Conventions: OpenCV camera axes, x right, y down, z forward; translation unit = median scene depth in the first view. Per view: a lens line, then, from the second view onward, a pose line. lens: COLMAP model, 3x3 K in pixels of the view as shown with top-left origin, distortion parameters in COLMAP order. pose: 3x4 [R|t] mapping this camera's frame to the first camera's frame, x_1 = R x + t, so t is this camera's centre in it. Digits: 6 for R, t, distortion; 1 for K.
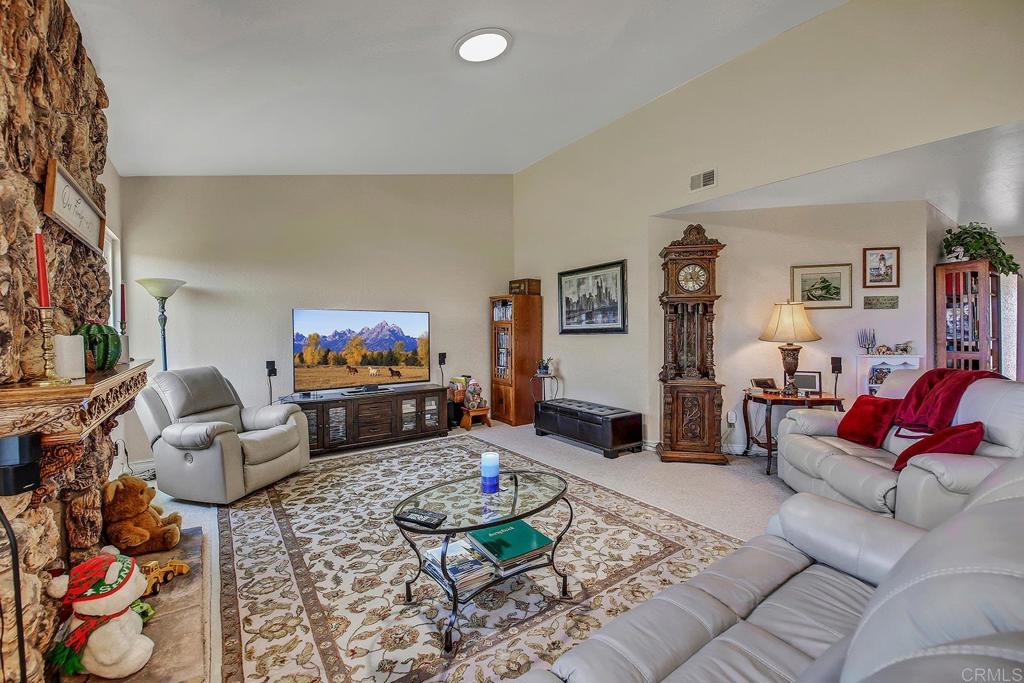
lens RADIAL K [[418.7, 0, 516.5], [0, 418.7, 335.4], [0, 0, 1]] dist [0.000063, -0.000086]
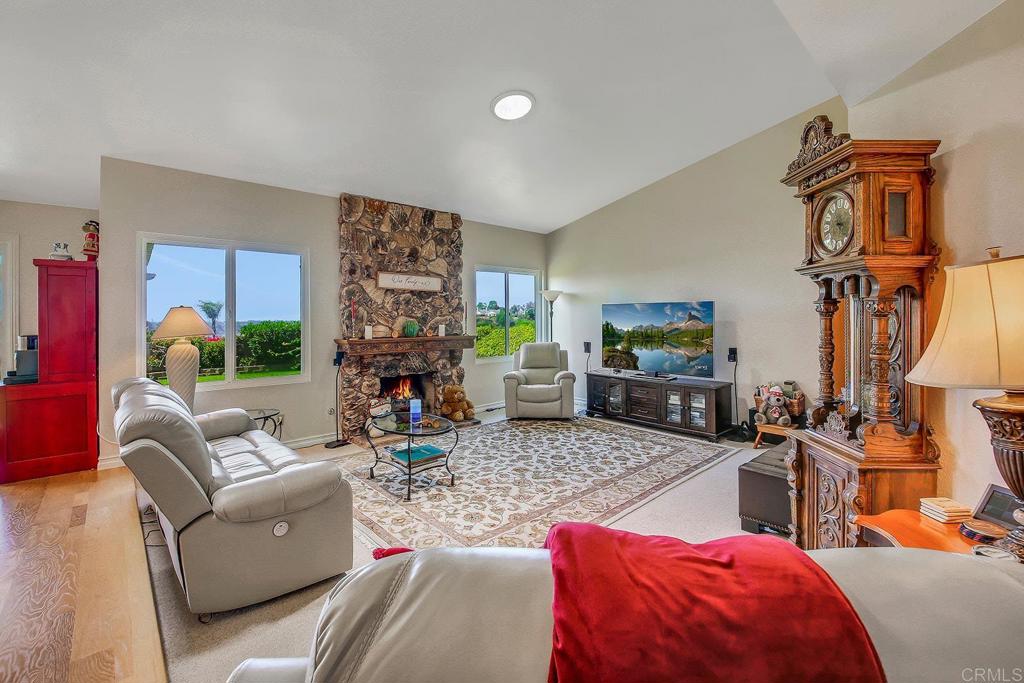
lens RADIAL K [[444.6, 0, 509.0], [0, 444.6, 316.3], [0, 0, 1]] dist [0.000293, -0.000278]
pose [[0.119455, 0.007745, -0.992809, 0.759114], [-0.002392, 0.999969, 0.007513, -0.031433], [0.992837, 0.001478, 0.119469, 0.497218]]
